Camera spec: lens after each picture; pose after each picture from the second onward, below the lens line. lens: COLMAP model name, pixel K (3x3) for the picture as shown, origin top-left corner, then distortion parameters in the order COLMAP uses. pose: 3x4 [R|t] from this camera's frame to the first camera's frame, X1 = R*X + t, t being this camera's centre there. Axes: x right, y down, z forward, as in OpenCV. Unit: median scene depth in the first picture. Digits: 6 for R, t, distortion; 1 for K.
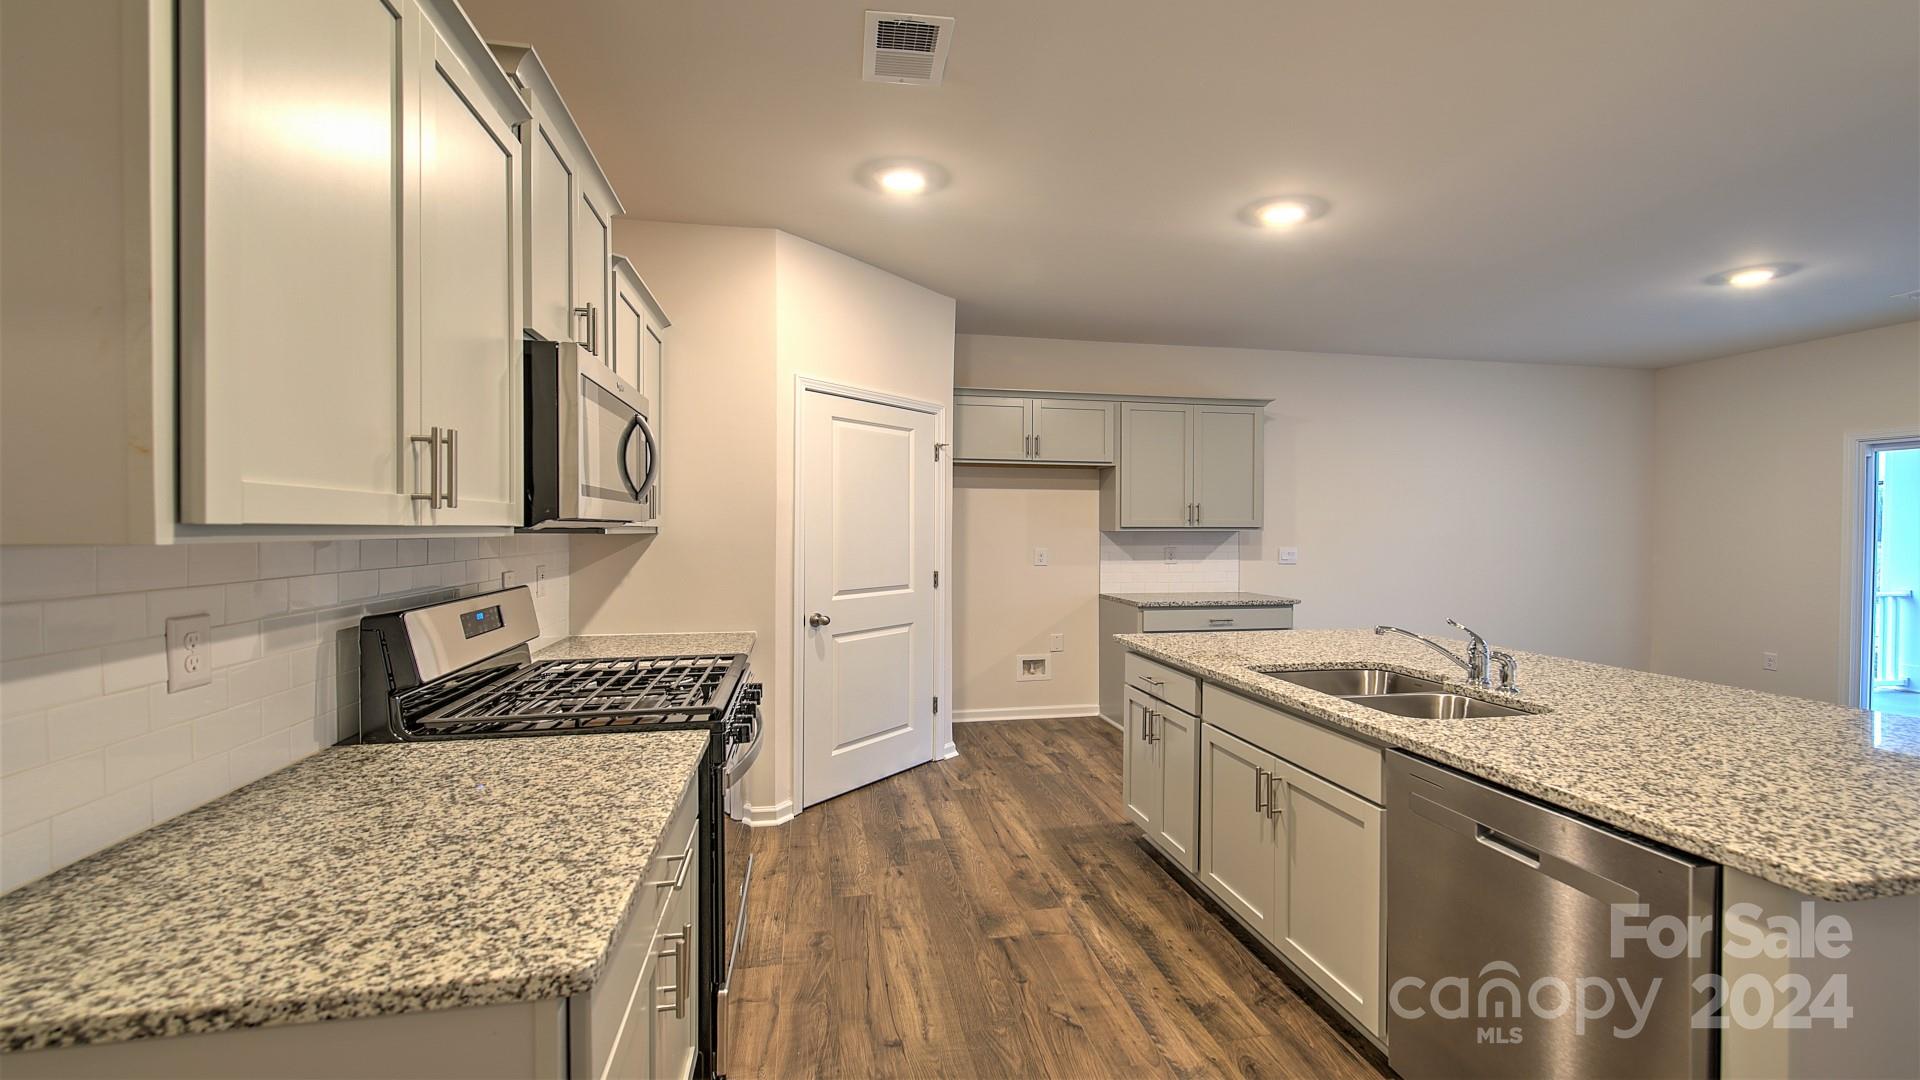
lens RADIAL K [[847.4, 0, 991.7], [0, 847.4, 553.1], [0, 0, 1]] dist [0.002855, -0.002302]
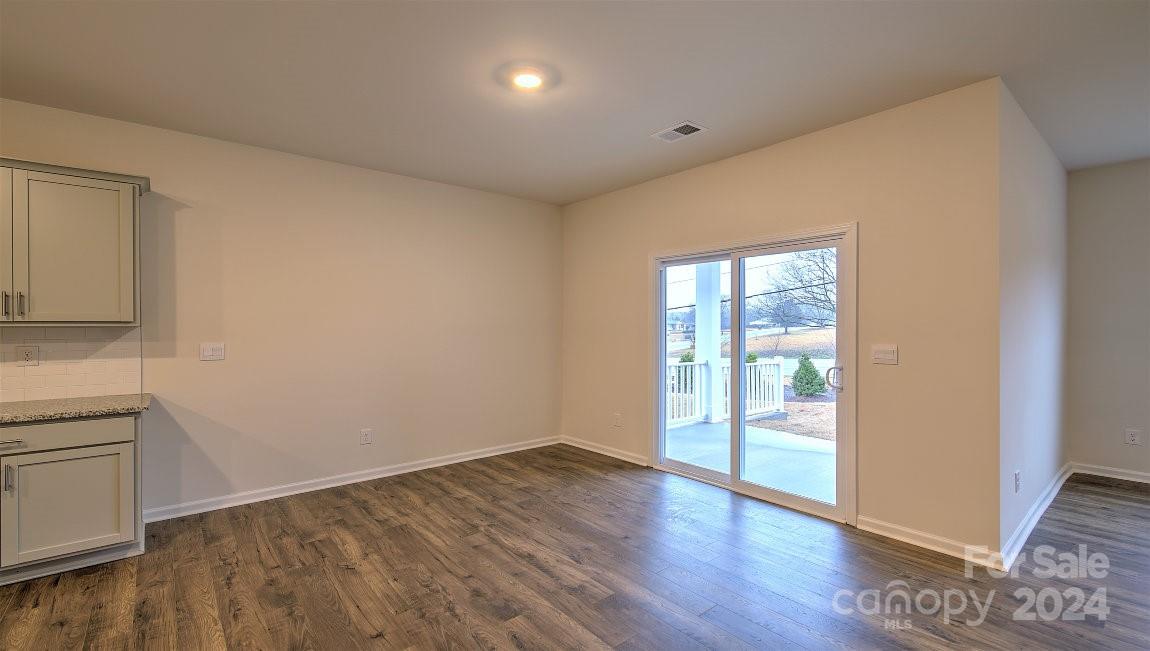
lens RADIAL K [[500.1, 0, 567.0], [0, 500.1, 331.3], [0, 0, 1]] dist [-0.006083, -0.001360]
pose [[0.882674, -0.010318, 0.469872, 0.516546], [0.018321, 0.999754, -0.012463, -0.006516], [-0.469628, 0.019610, 0.882647, 0.356306]]
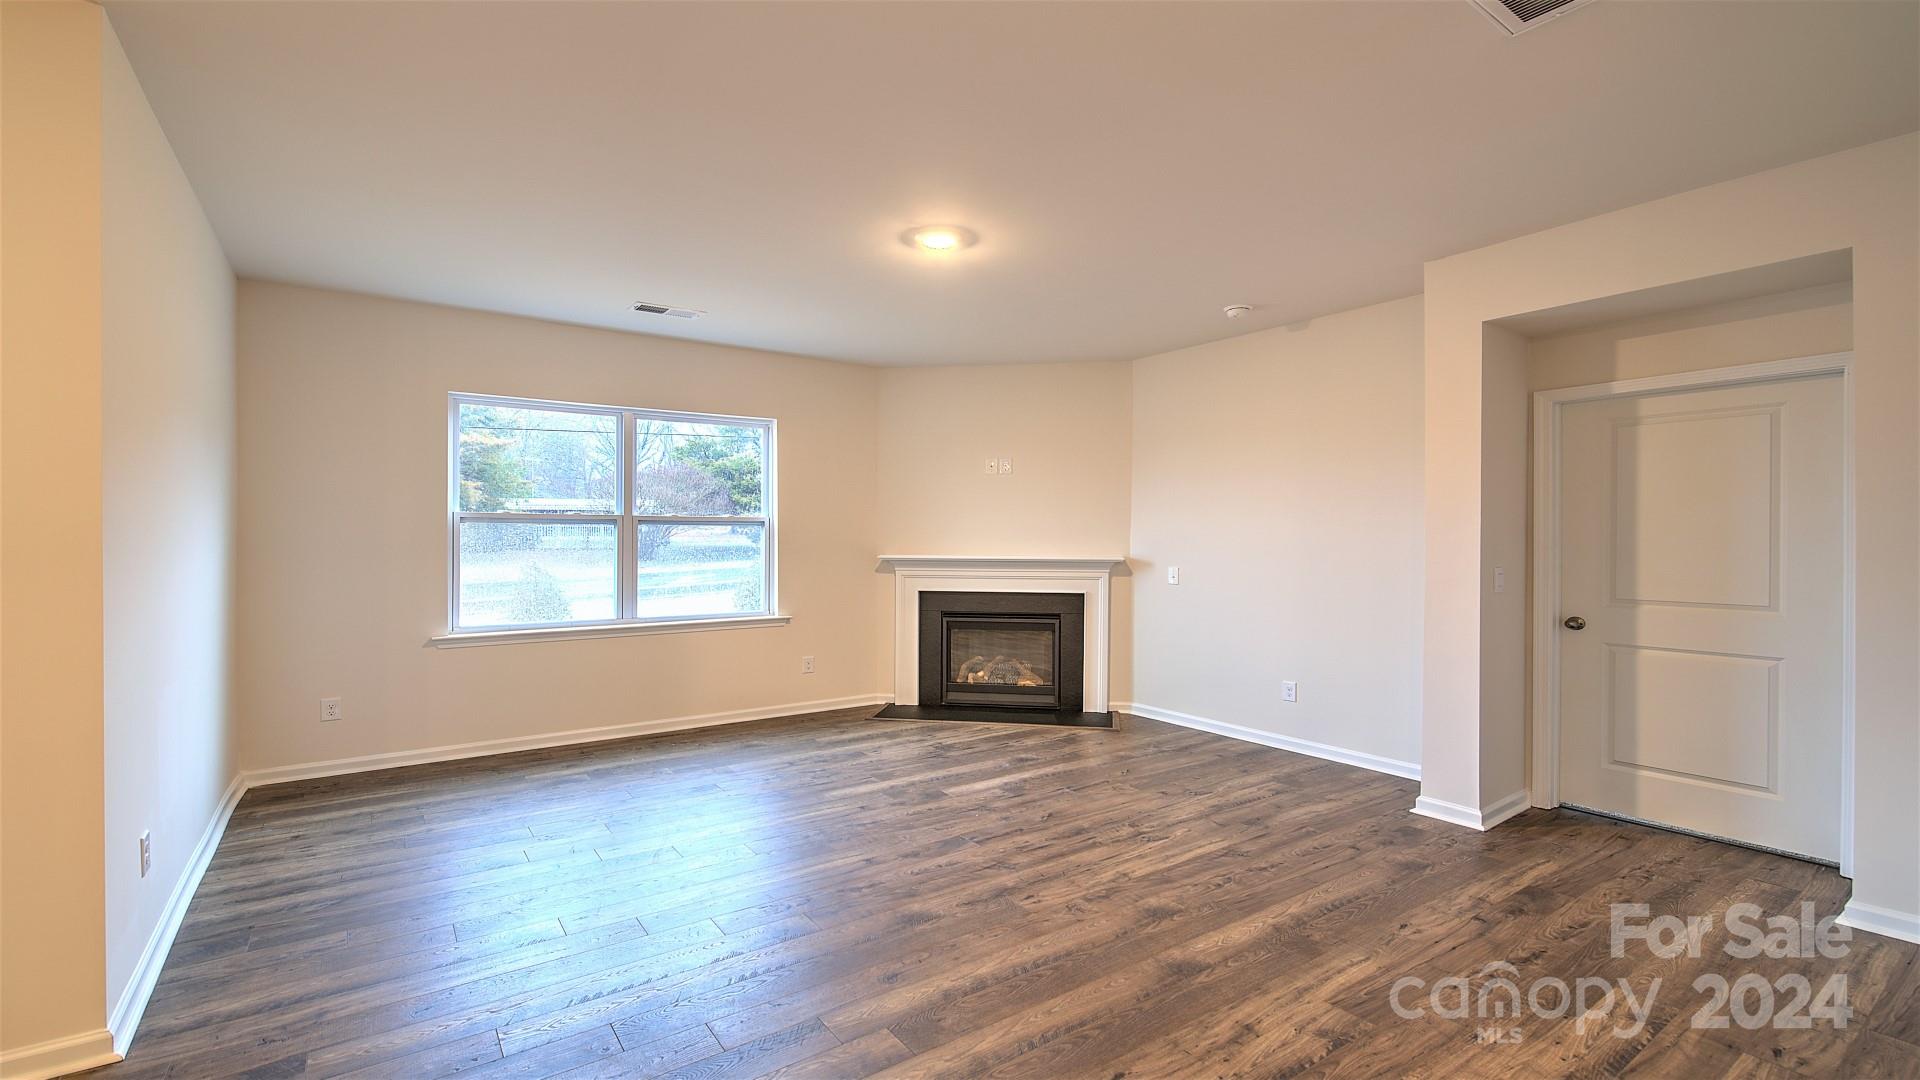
lens RADIAL K [[847.4, 0, 967.8], [0, 847.4, 530.3], [0, 0, 1]] dist [0.002855, -0.002302]
pose [[-0.408442, 0.000009, 0.912784, 0.601755], [0.025342, 0.999615, 0.011330, -0.010551], [-0.912432, 0.027759, -0.408285, 0.382537]]
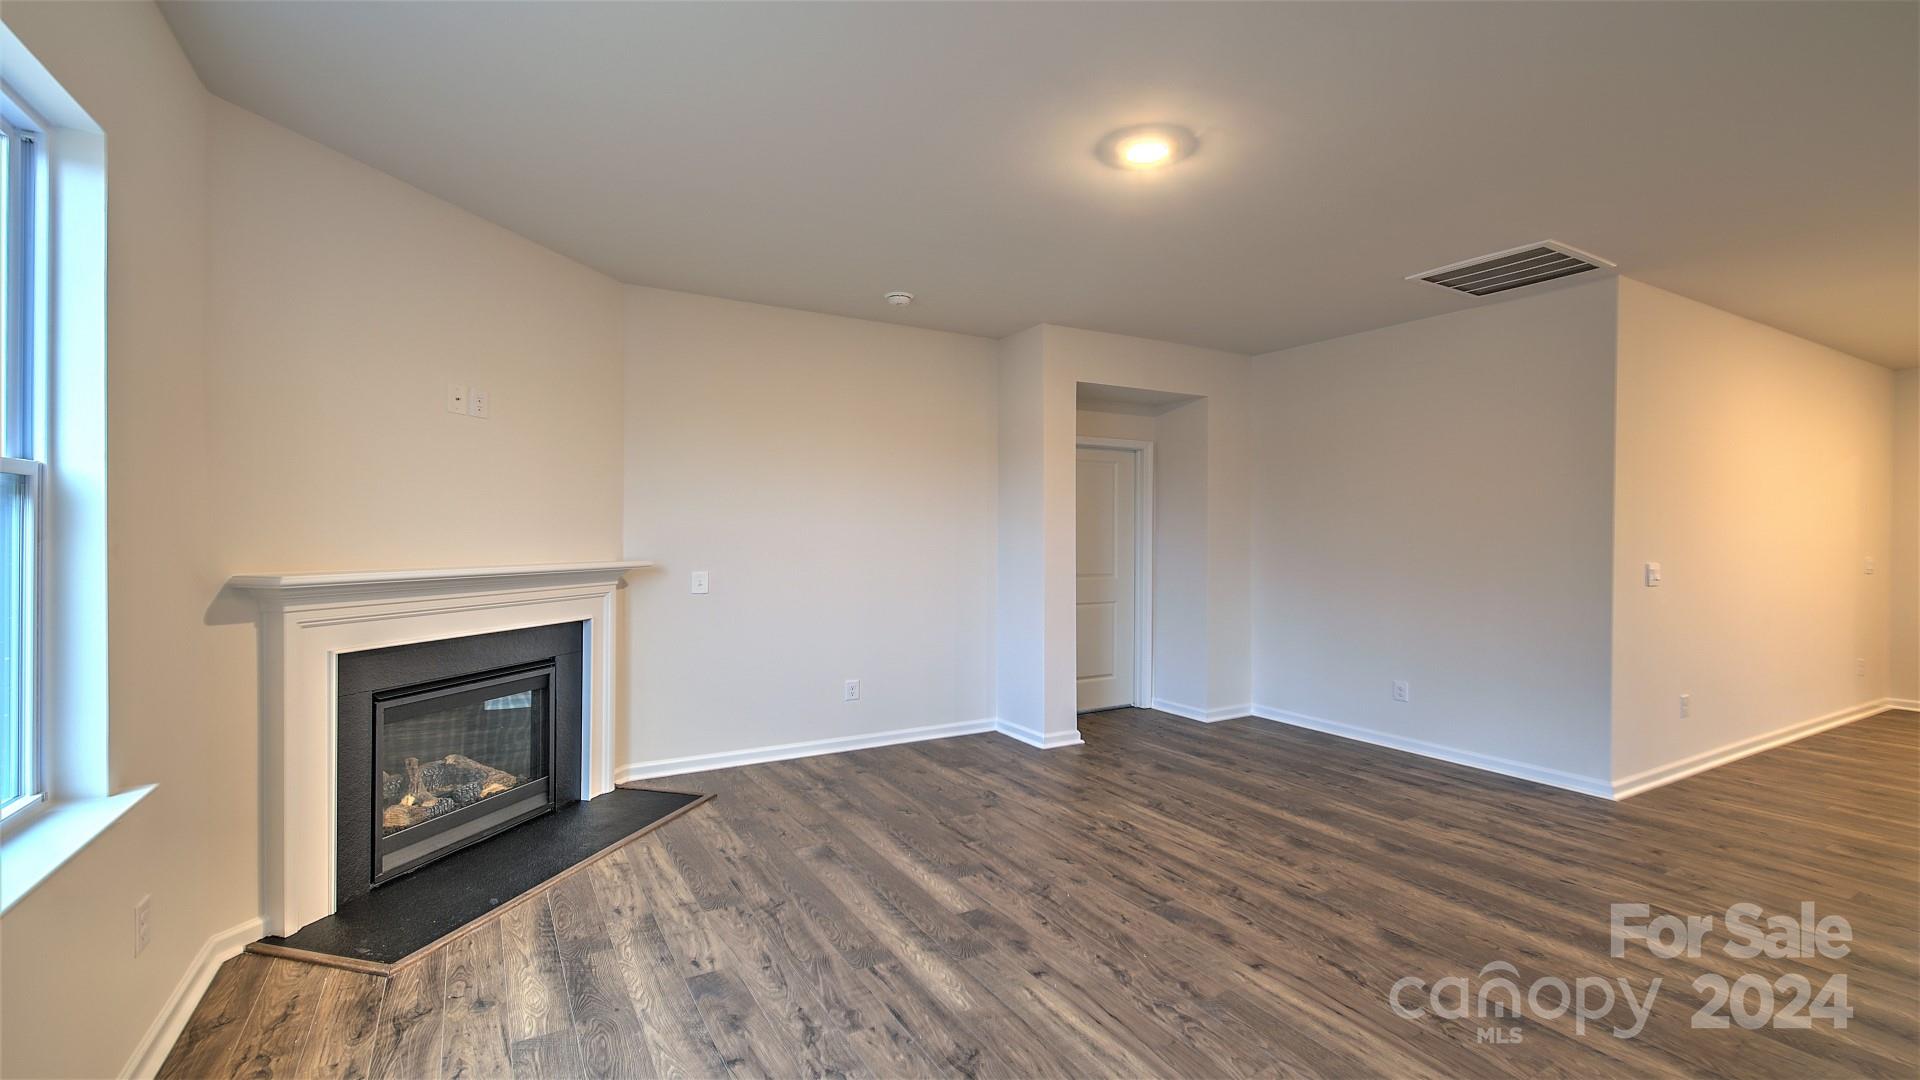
lens RADIAL K [[847.4, 0, 942.2], [0, 847.4, 531.8], [0, 0, 1]] dist [0.002855, -0.002302]
pose [[-0.941787, -0.013566, -0.335935, 1.568867], [-0.023698, 0.999379, 0.026078, -0.012534], [0.335373, 0.032521, -0.941524, 0.587966]]
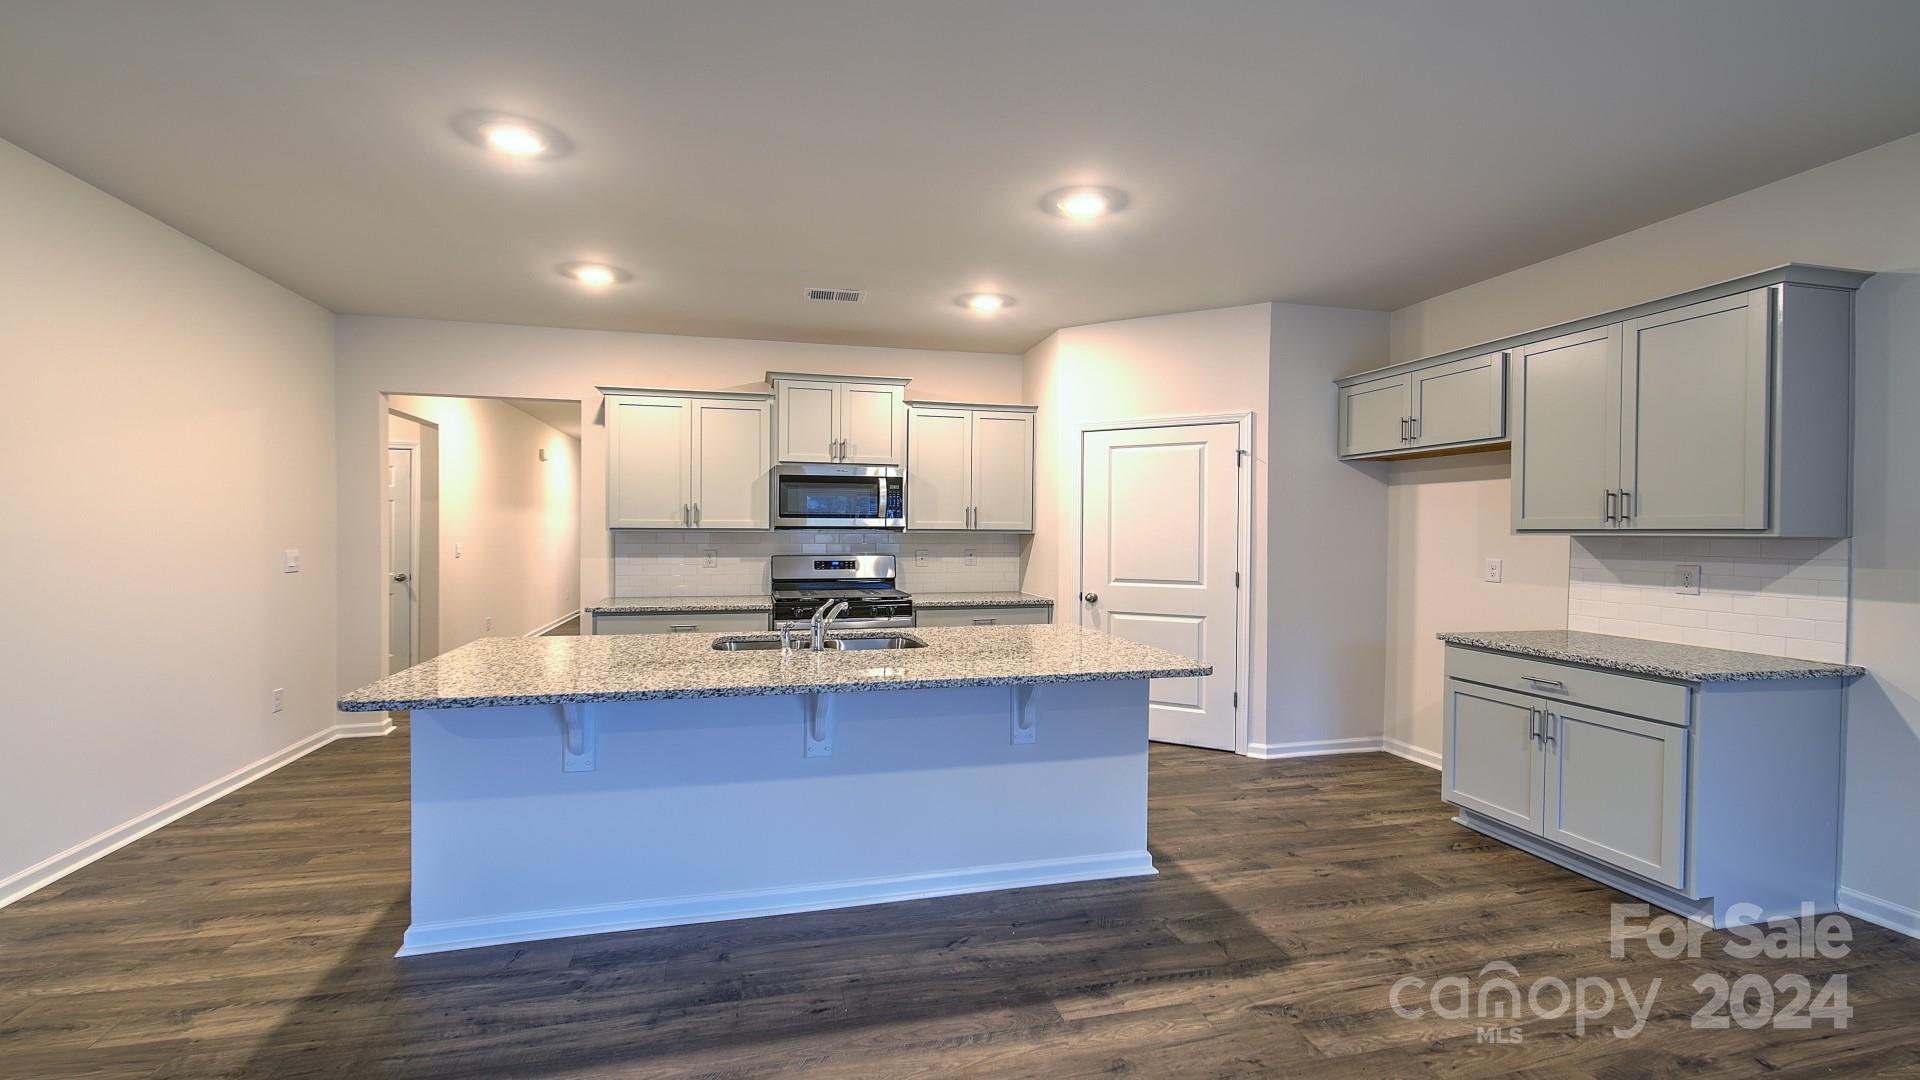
lens RADIAL K [[847.4, 0, 969.4], [0, 847.4, 541.7], [0, 0, 1]] dist [0.002855, -0.002302]
pose [[0.053786, 0.011152, -0.998490, 0.867352], [-0.033385, 0.999399, 0.009364, -0.013716], [0.997994, 0.032831, 0.054126, 0.546573]]
